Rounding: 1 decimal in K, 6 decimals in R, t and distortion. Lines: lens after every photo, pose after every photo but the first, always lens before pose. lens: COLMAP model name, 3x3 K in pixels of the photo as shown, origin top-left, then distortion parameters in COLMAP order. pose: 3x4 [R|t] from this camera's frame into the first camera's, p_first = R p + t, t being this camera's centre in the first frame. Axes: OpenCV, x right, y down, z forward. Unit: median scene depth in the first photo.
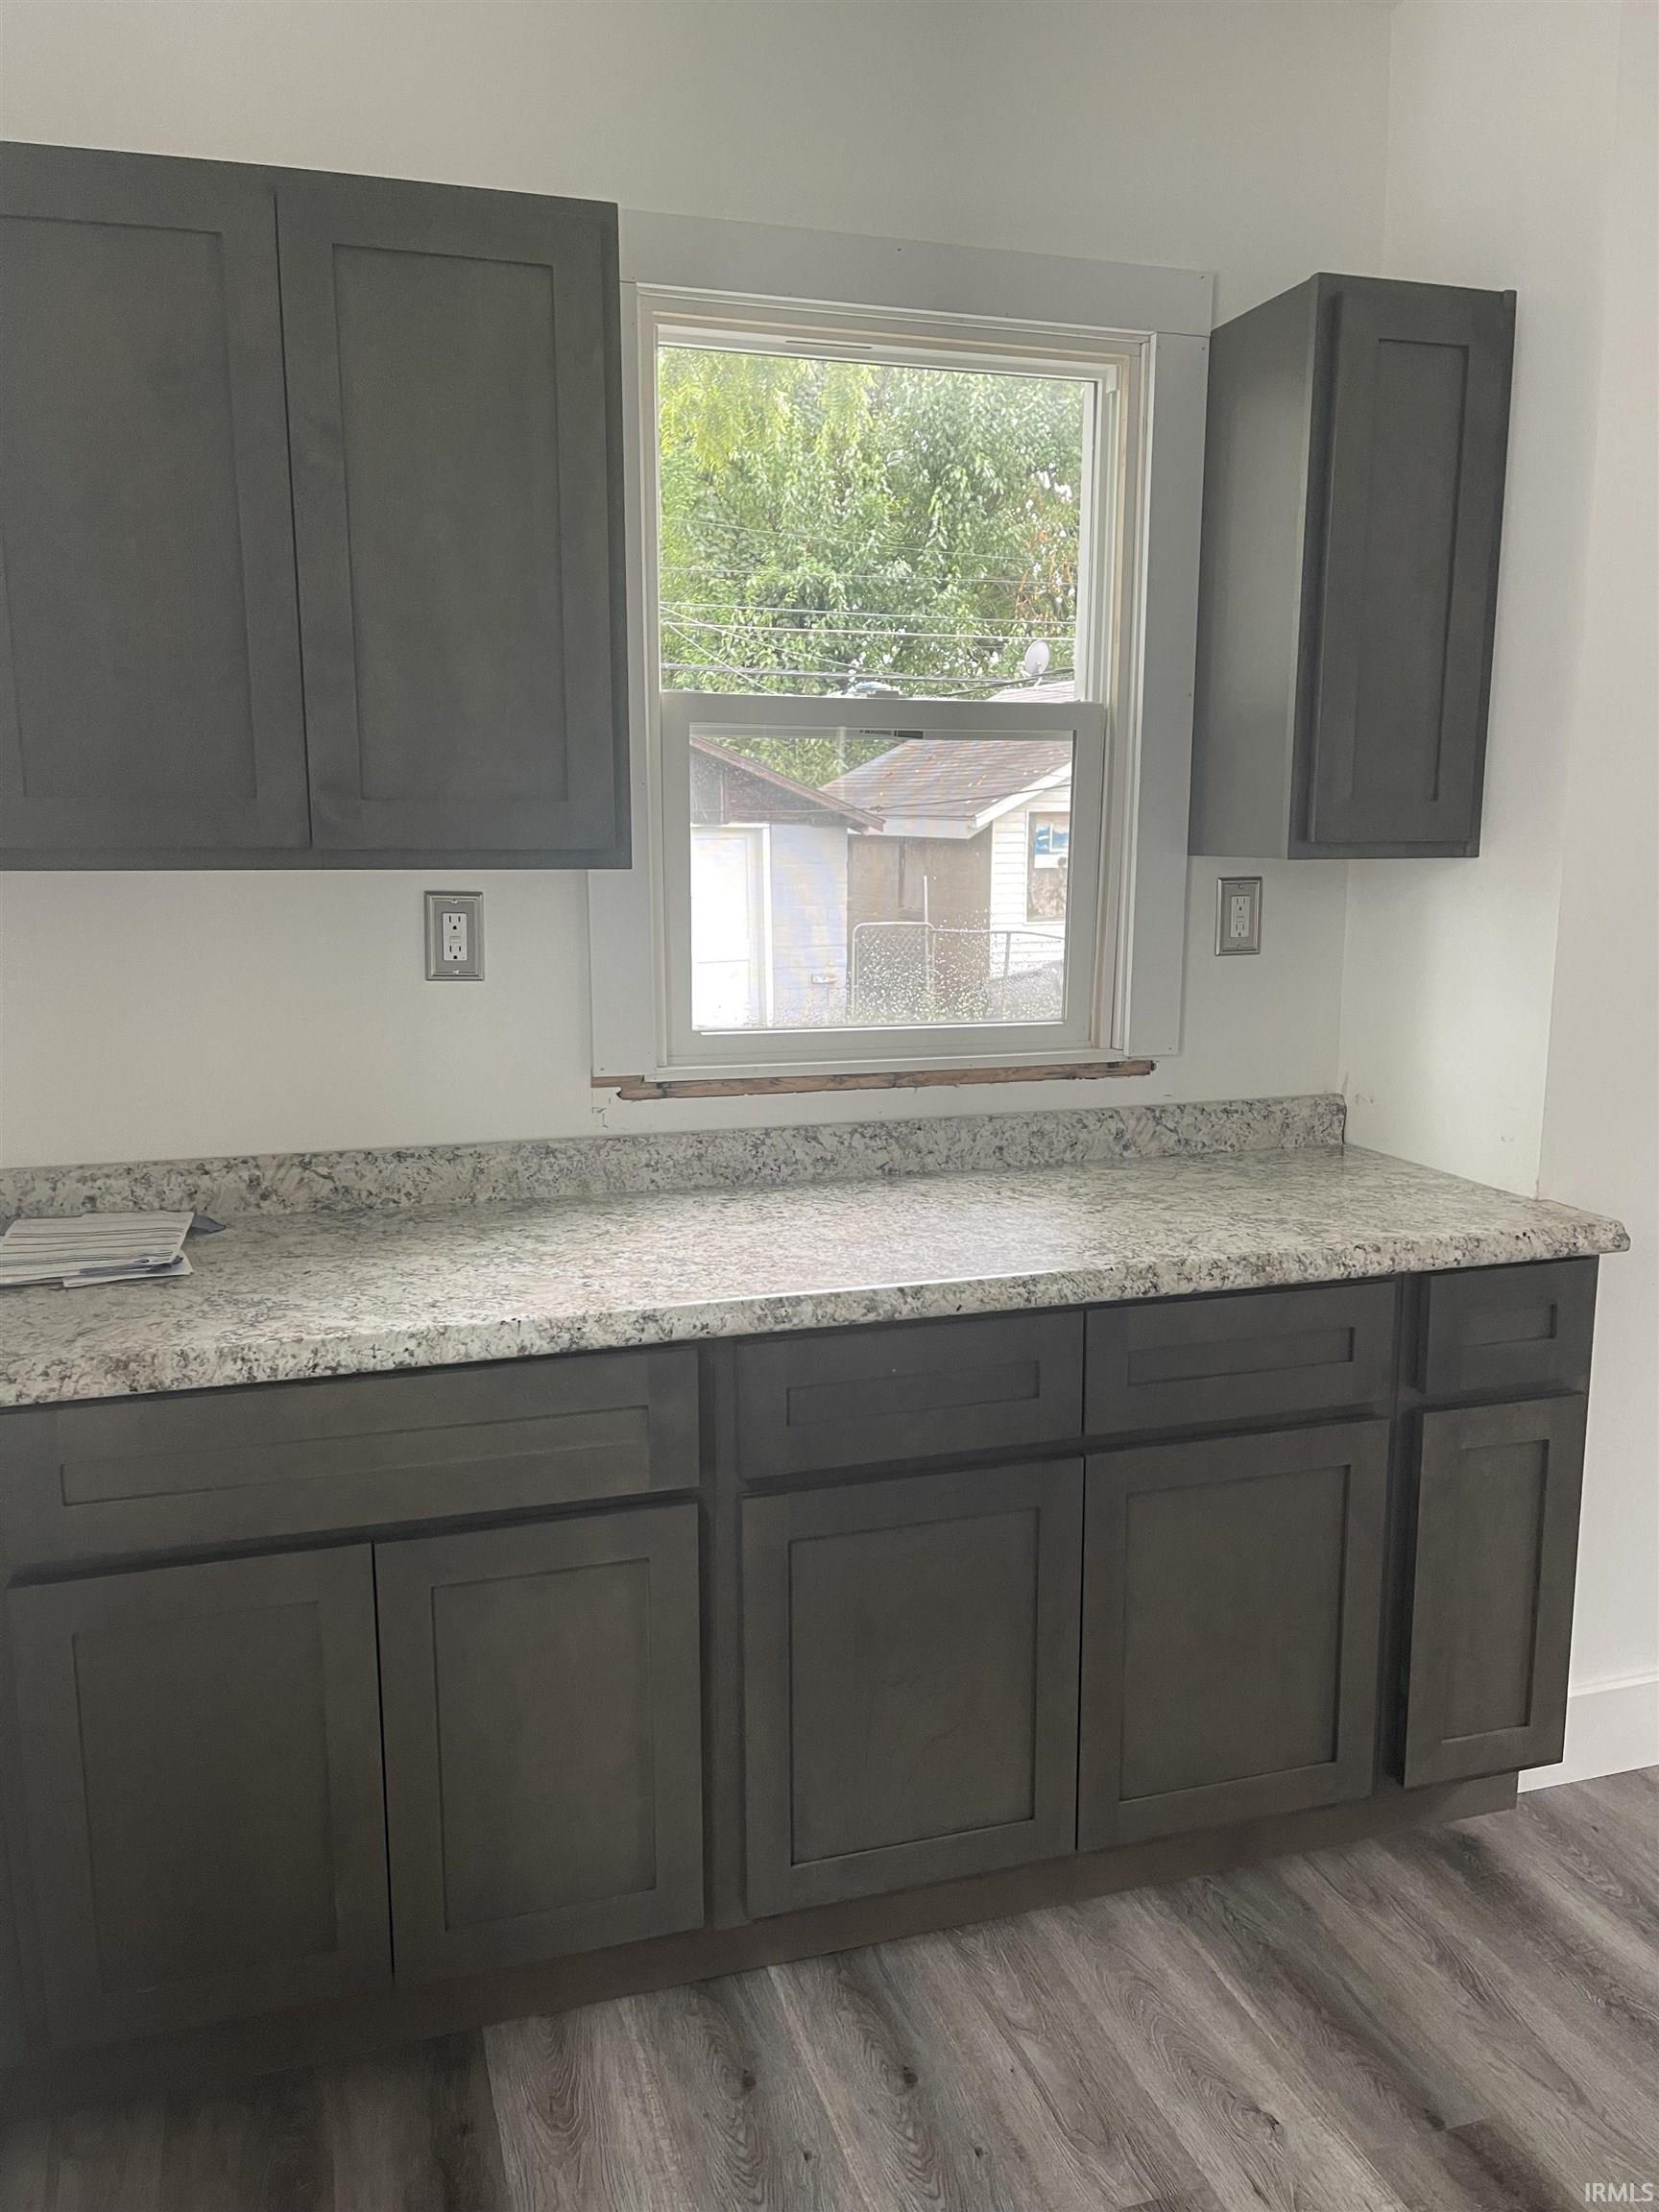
lens RADIAL K [[1676.8, 0, 828.7], [0, 1676.8, 1112.8], [0, 0, 1]] dist [0.053096, -0.073114]
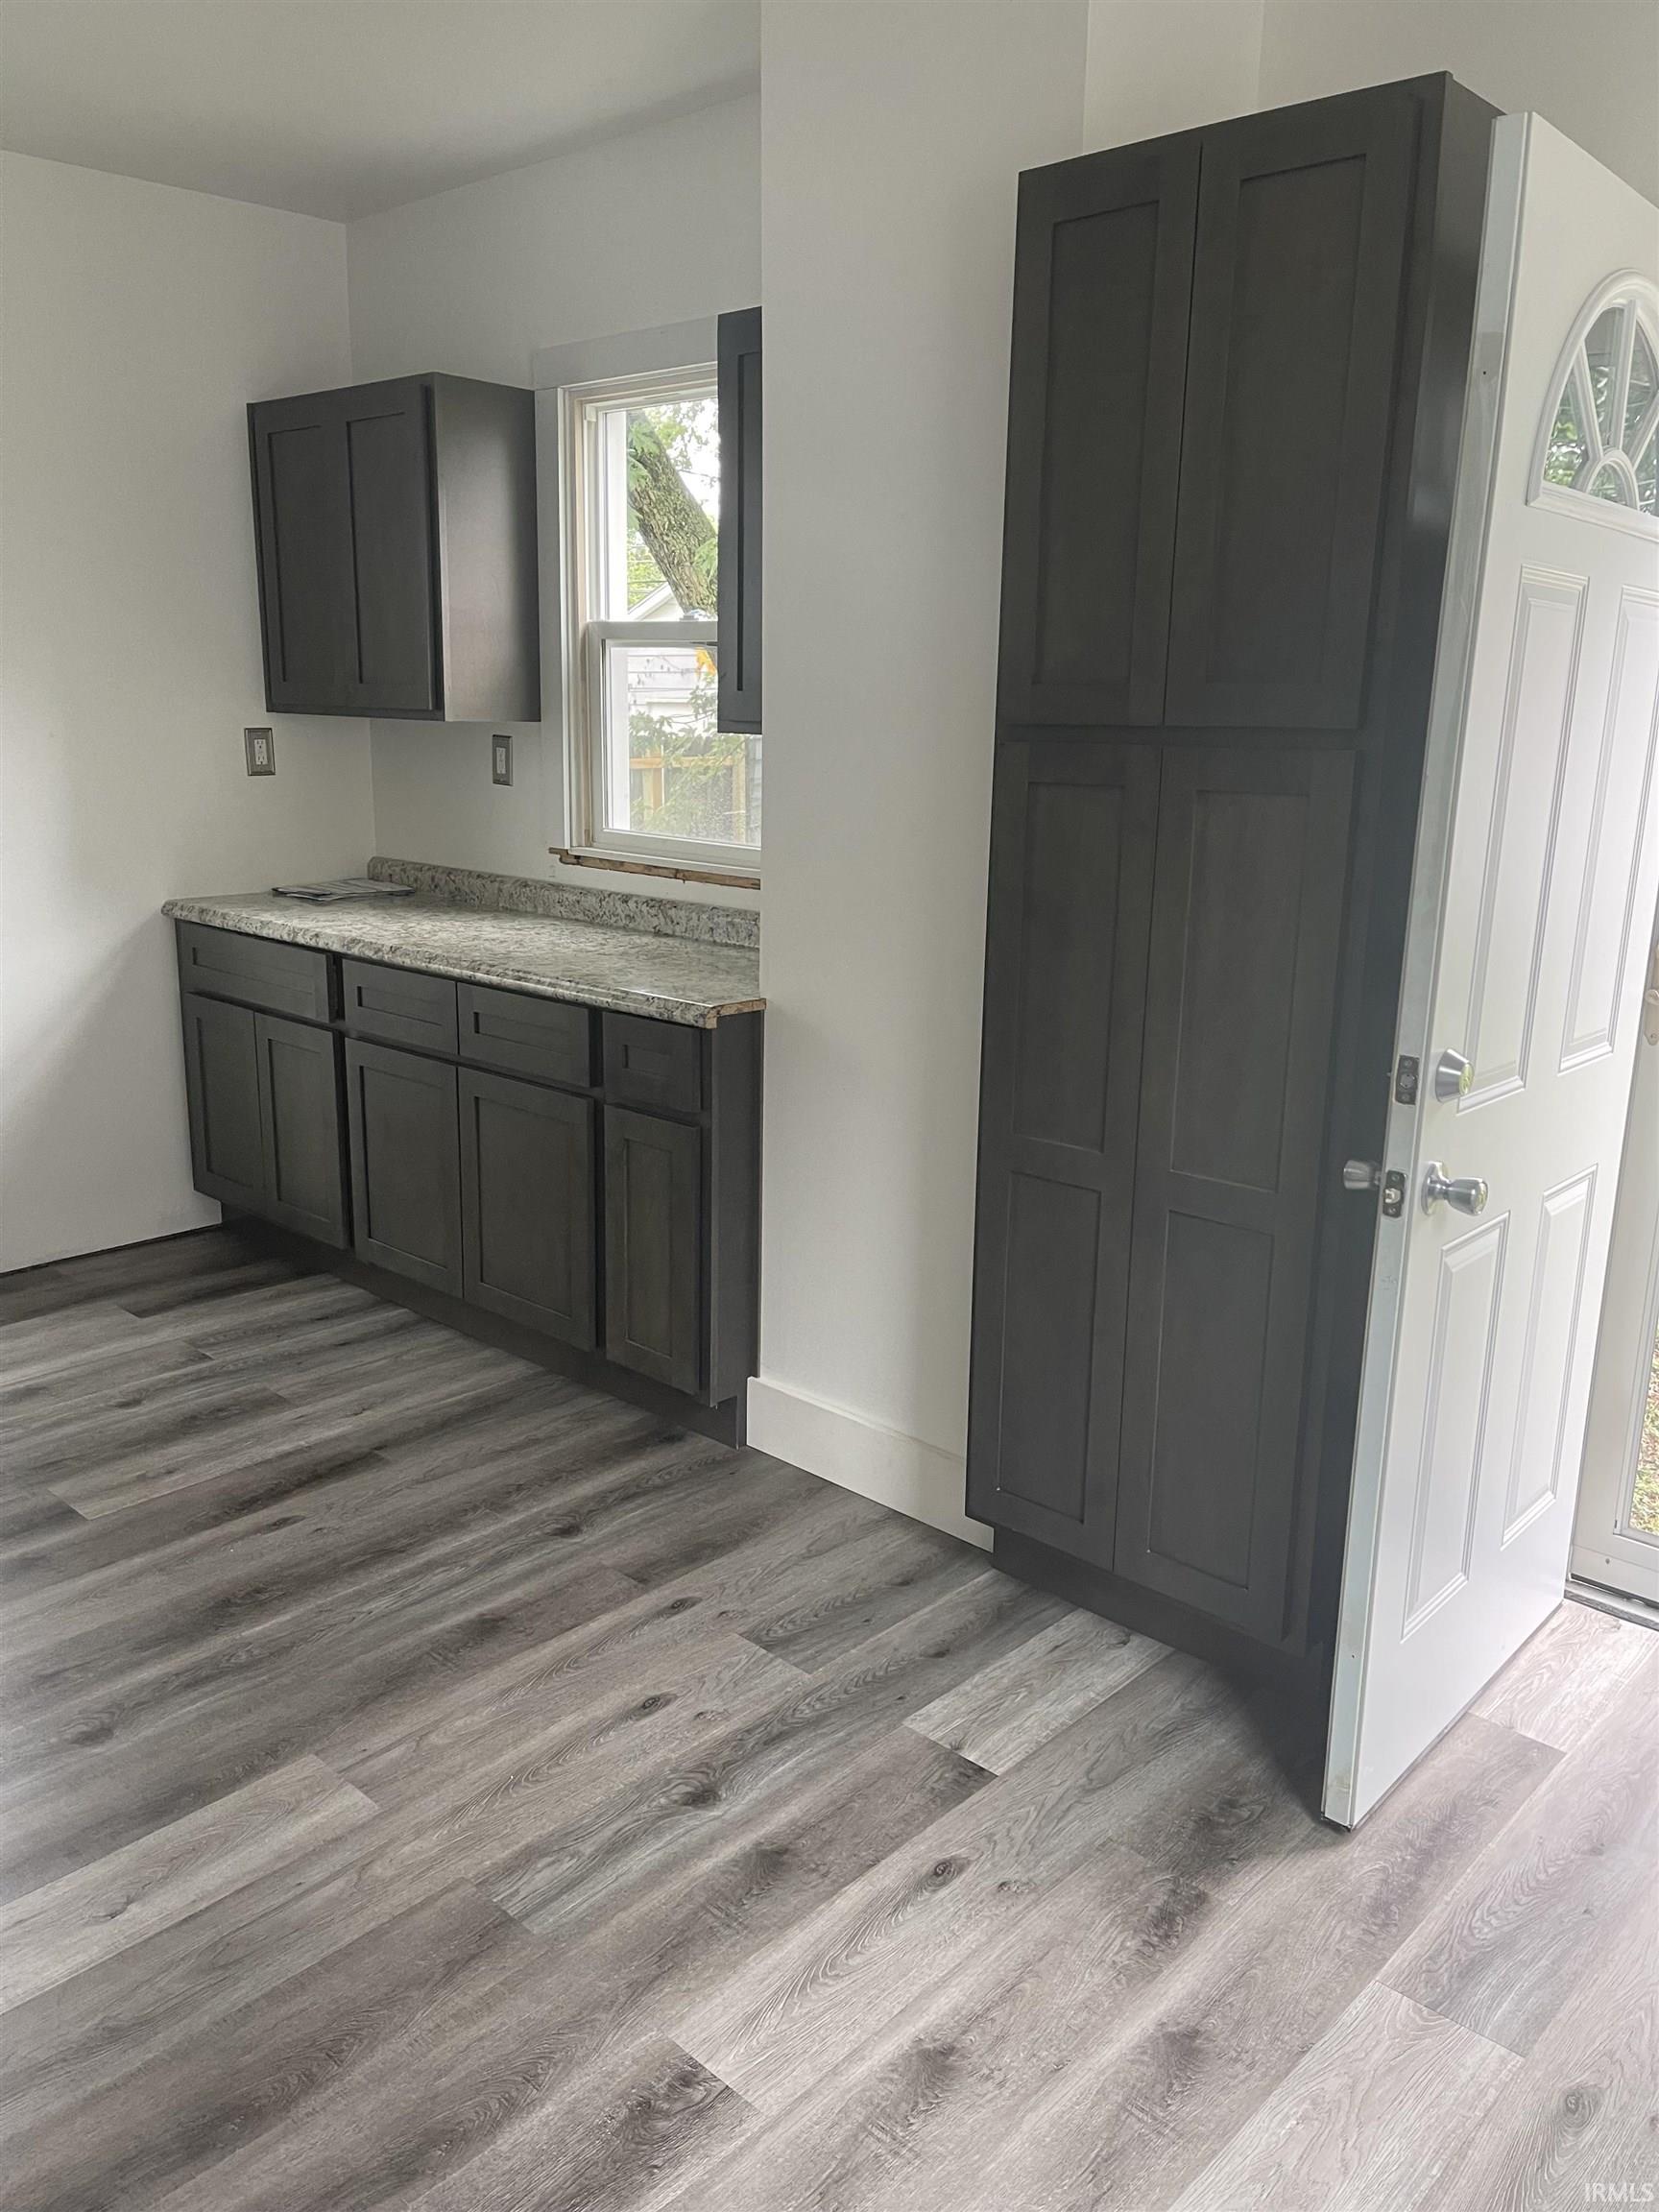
lens RADIAL K [[1676.8, 0, 830.6], [0, 1676.8, 1098.3], [0, 0, 1]] dist [0.053096, -0.073114]
pose [[0.501136, 0.212072, -0.838981, 1.609393], [-0.170331, 0.974714, 0.144641, -0.073234], [0.848440, 0.070420, 0.524586, 0.366814]]
